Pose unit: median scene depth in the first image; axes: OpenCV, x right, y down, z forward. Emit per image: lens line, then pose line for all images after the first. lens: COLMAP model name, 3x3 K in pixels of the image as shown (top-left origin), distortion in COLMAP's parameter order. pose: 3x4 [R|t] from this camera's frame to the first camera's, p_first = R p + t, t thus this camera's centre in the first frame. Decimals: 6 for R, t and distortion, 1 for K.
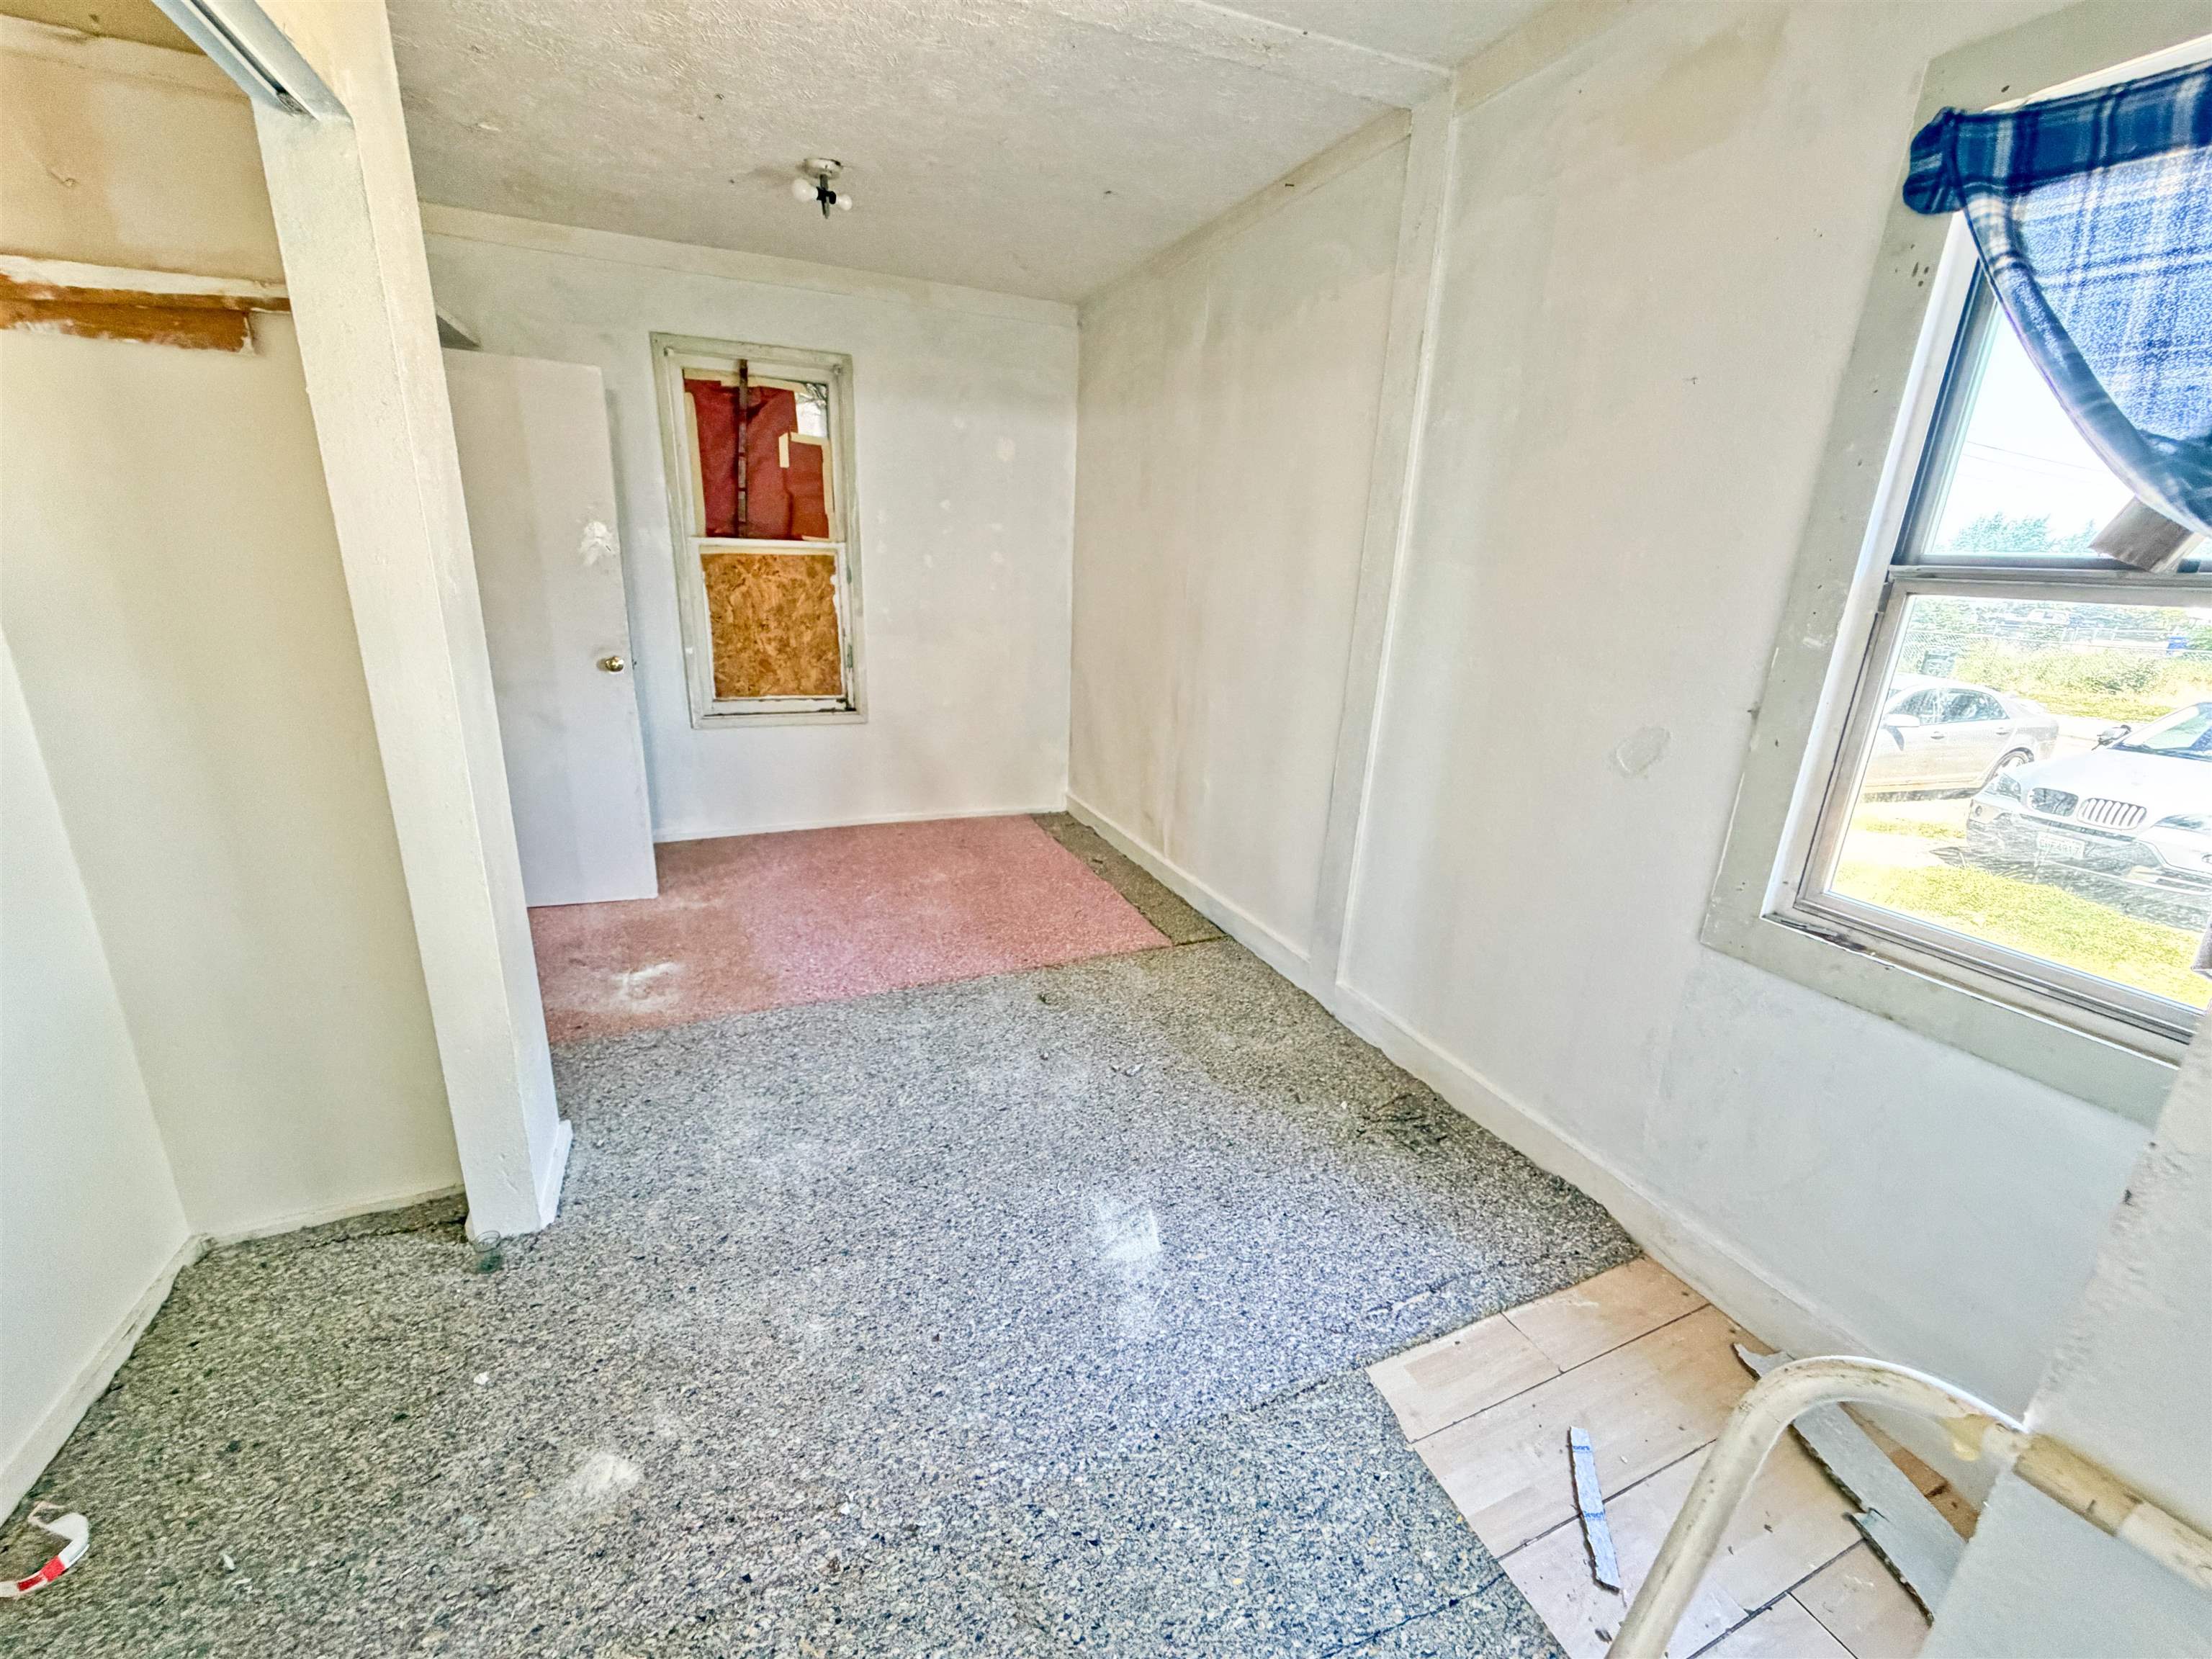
lens RADIAL K [[887.0, 0, 1100.4], [0, 887.0, 827.4], [0, 0, 1]] dist [-0.000015, -0.000001]
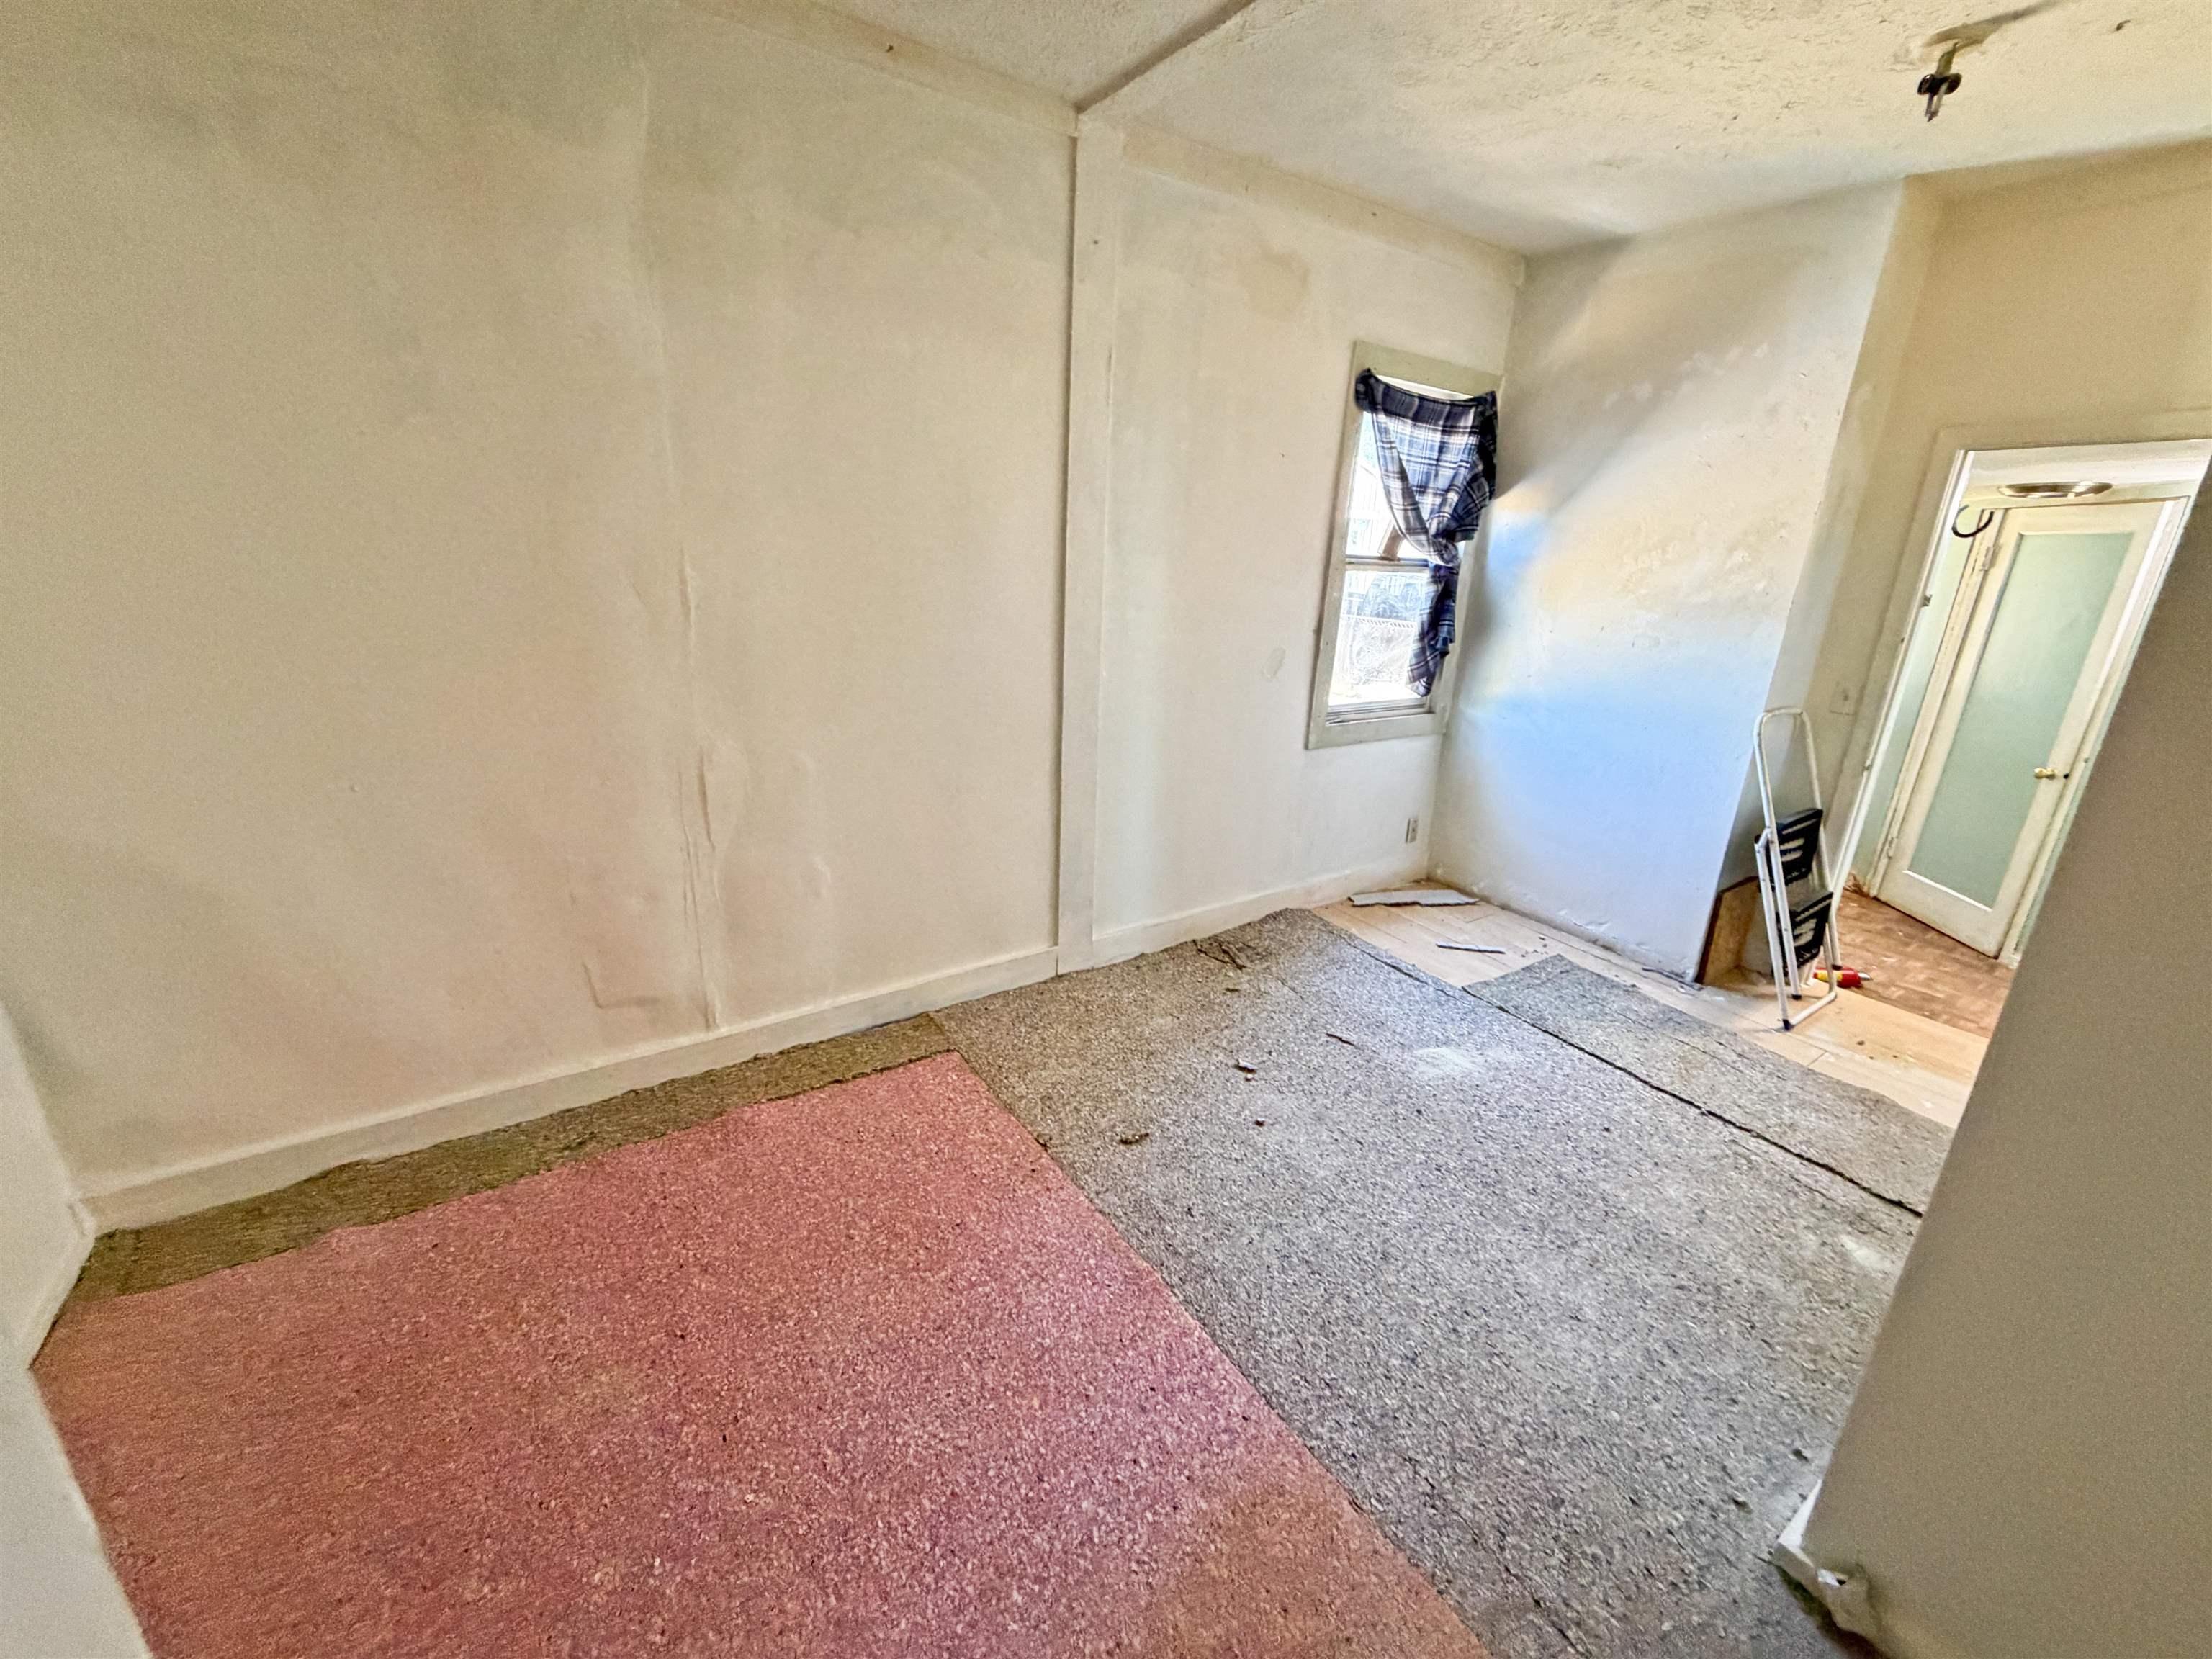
lens RADIAL K [[887.0, 0, 1101.8], [0, 887.0, 825.0], [0, 0, 1]] dist [-0.000015, -0.000001]
pose [[-0.196095, -0.340817, 0.919451, -0.955703], [0.240894, 0.892178, 0.382084, -0.504216], [-0.950535, 0.296415, -0.092851, 1.432889]]
